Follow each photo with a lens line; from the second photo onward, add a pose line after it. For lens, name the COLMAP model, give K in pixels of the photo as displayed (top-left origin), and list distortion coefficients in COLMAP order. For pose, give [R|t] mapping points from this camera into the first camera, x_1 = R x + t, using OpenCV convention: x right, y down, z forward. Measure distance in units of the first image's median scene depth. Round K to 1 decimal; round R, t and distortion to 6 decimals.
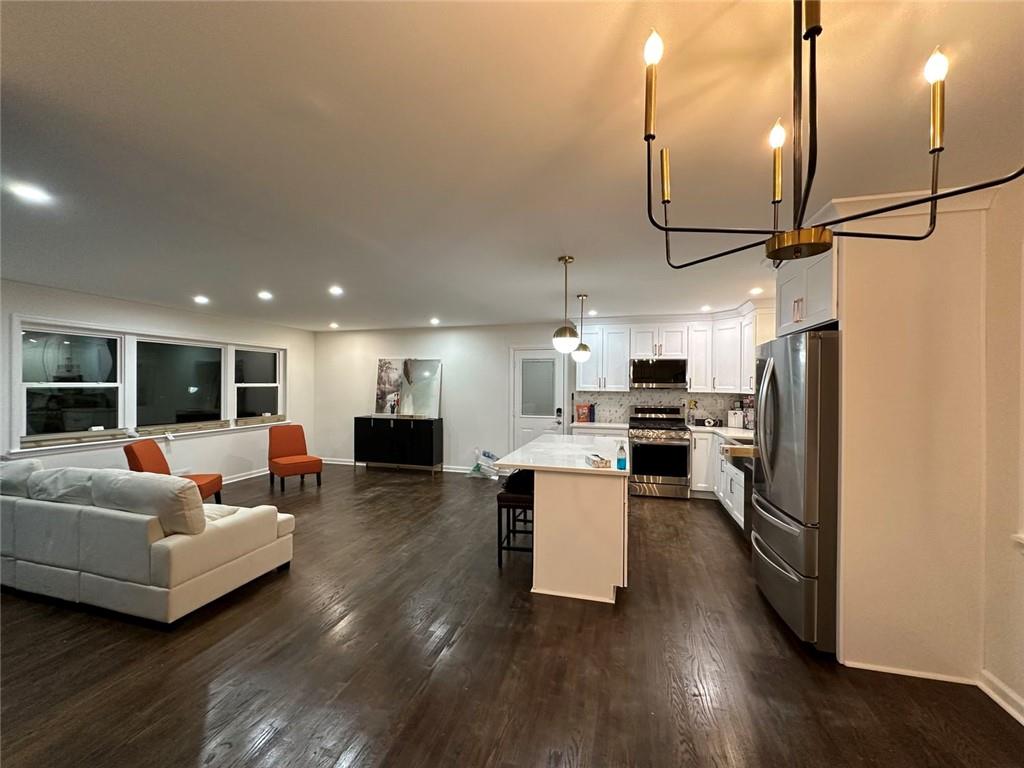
lens RADIAL K [[406.8, 0, 510.0], [0, 406.8, 385.0], [0, 0, 1]] dist [-0.007303, 0.001071]
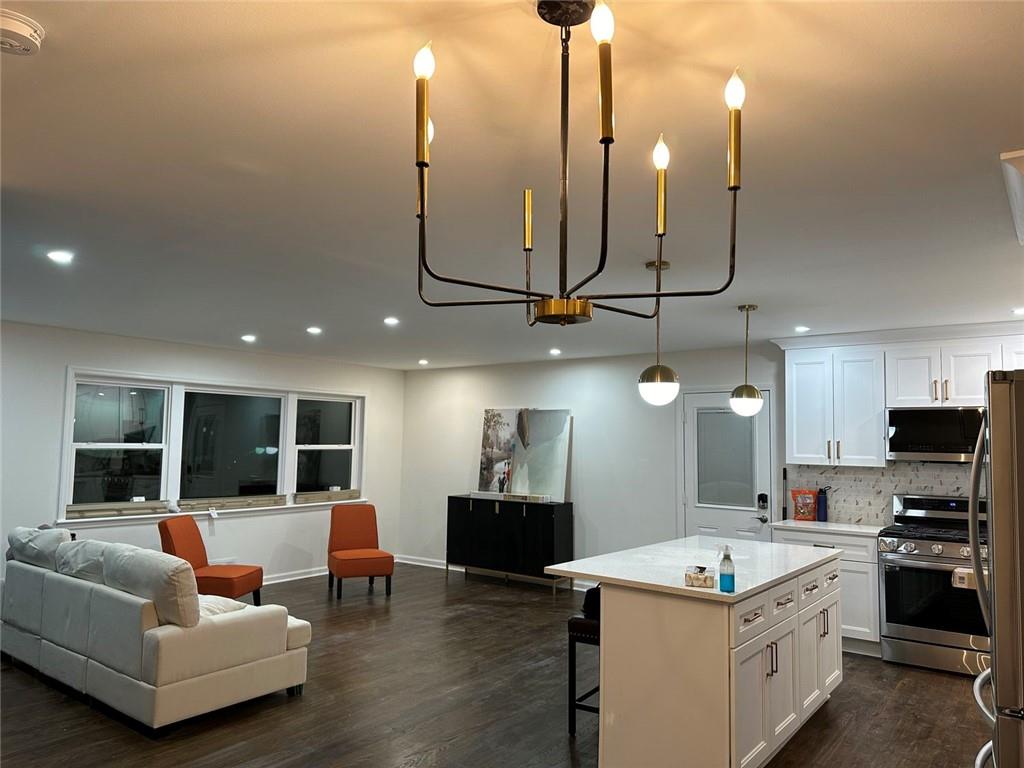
lens RADIAL K [[715.5, 0, 515.5], [0, 715.5, 386.2], [0, 0, 1]] dist [0.052682, -0.071972]
pose [[0.931982, -0.019900, -0.361959, 0.186435], [-0.010962, 0.996488, -0.083011, -0.006352], [0.362340, 0.081333, 0.928491, -0.085640]]
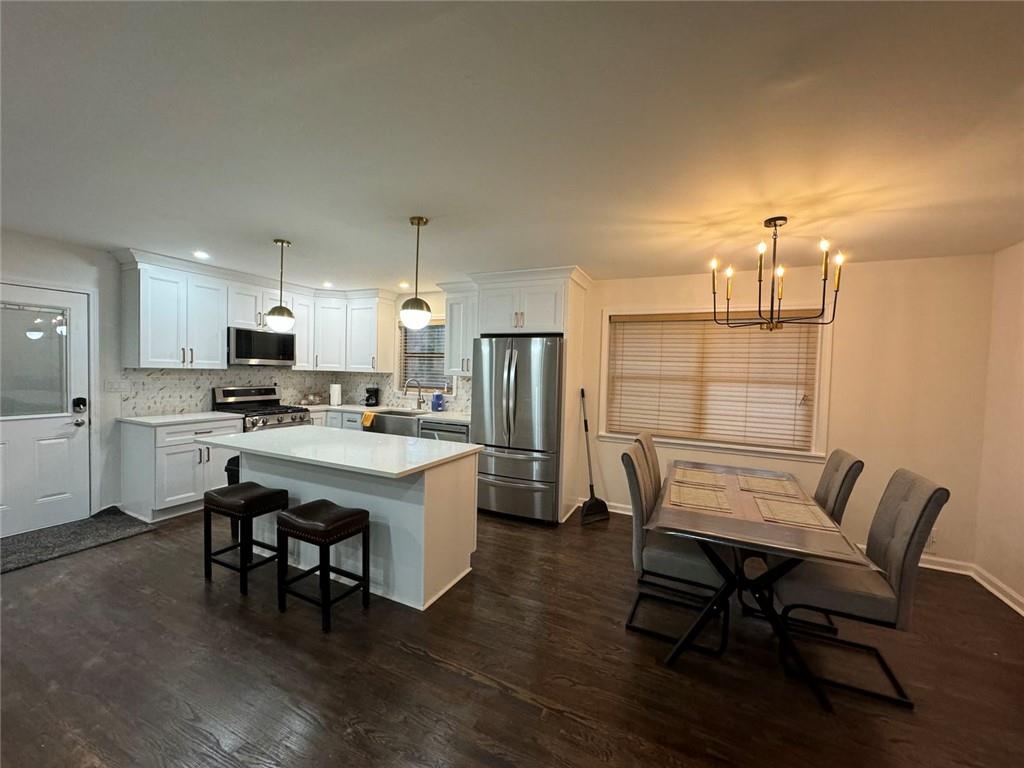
lens RADIAL K [[406.4, 0, 510.3], [0, 406.4, 383.5], [0, 0, 1]] dist [-0.000075, -0.000046]
pose [[0.174368, -0.035903, 0.984026, -0.371713], [-0.026352, 0.998807, 0.041112, -0.002346], [-0.984328, -0.033100, 0.173214, 0.349085]]
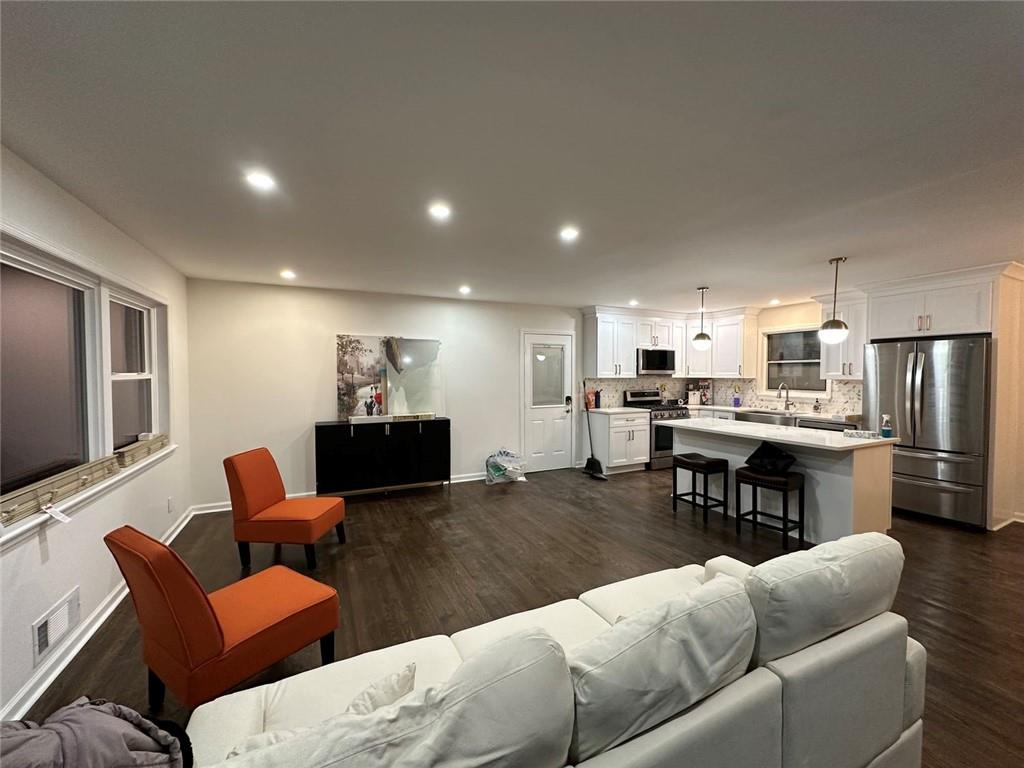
lens RADIAL K [[406.8, 0, 512.7], [0, 406.8, 385.1], [0, 0, 1]] dist [-0.007303, 0.001071]
pose [[0.749816, -0.027134, 0.661090, -0.696861], [0.006689, 0.999419, 0.033433, -0.003118], [-0.661613, -0.020647, 0.749561, 0.402929]]
